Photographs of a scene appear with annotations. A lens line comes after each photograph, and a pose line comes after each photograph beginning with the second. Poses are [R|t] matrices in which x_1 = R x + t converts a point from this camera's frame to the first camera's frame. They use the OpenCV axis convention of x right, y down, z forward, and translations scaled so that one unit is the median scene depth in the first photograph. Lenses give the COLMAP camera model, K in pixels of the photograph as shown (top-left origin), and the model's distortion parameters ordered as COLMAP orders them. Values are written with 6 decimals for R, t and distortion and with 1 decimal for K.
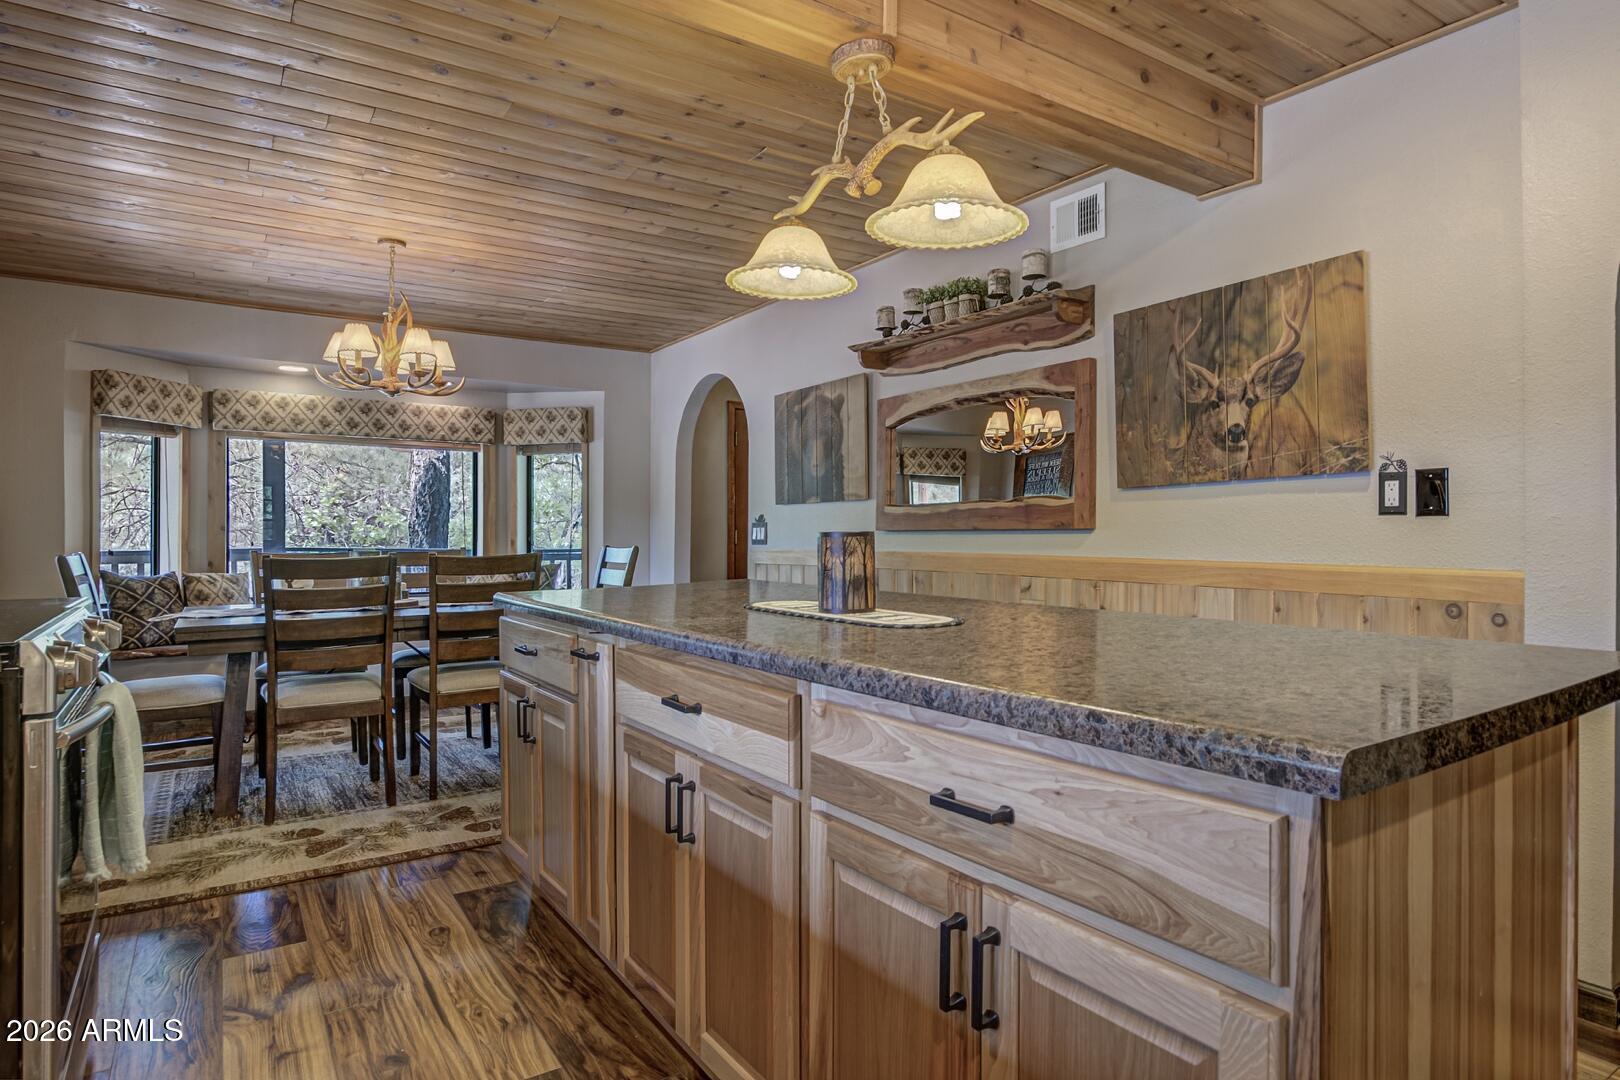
lens RADIAL K [[884.3, 0, 799.8], [0, 884.3, 541.4], [0, 0, 1]] dist [-0.017573, 0.000066]
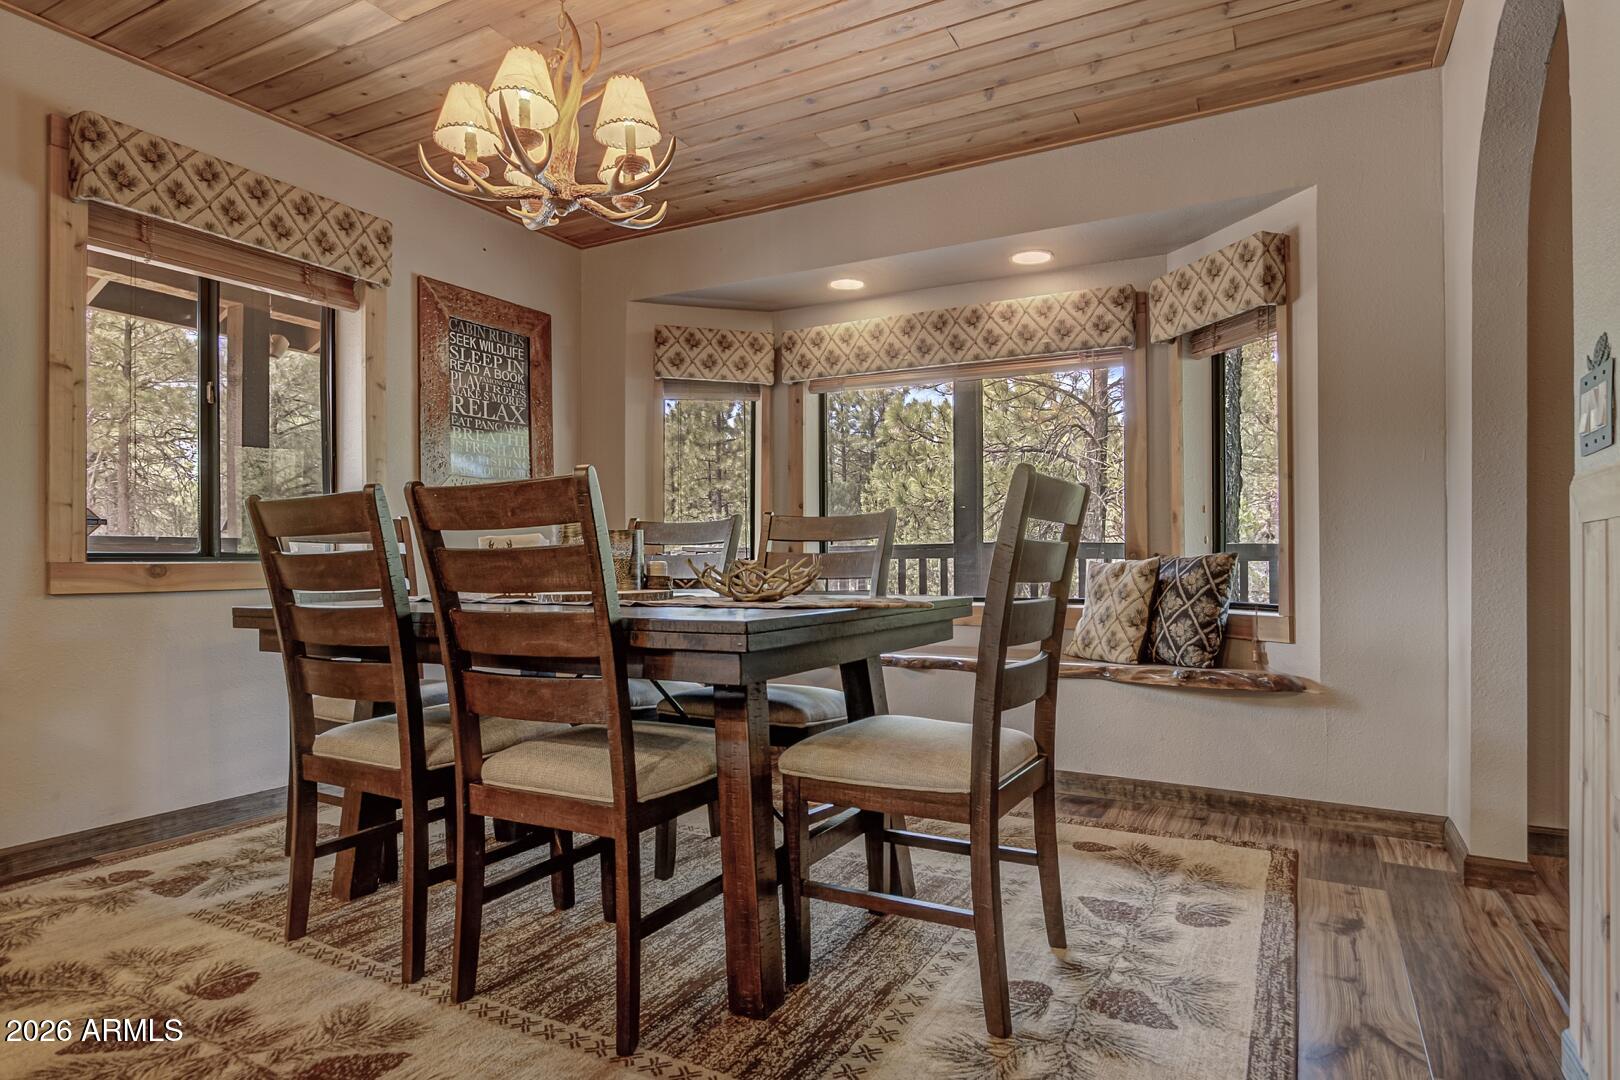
lens RADIAL K [[884.3, 0, 820.5], [0, 884.3, 548.9], [0, 0, 1]] dist [-0.017573, 0.000066]
pose [[0.495773, -0.007956, -0.868416, 0.063721], [-0.002905, 0.999937, -0.010819, 0.036335], [0.868447, 0.007886, 0.495719, 0.629670]]
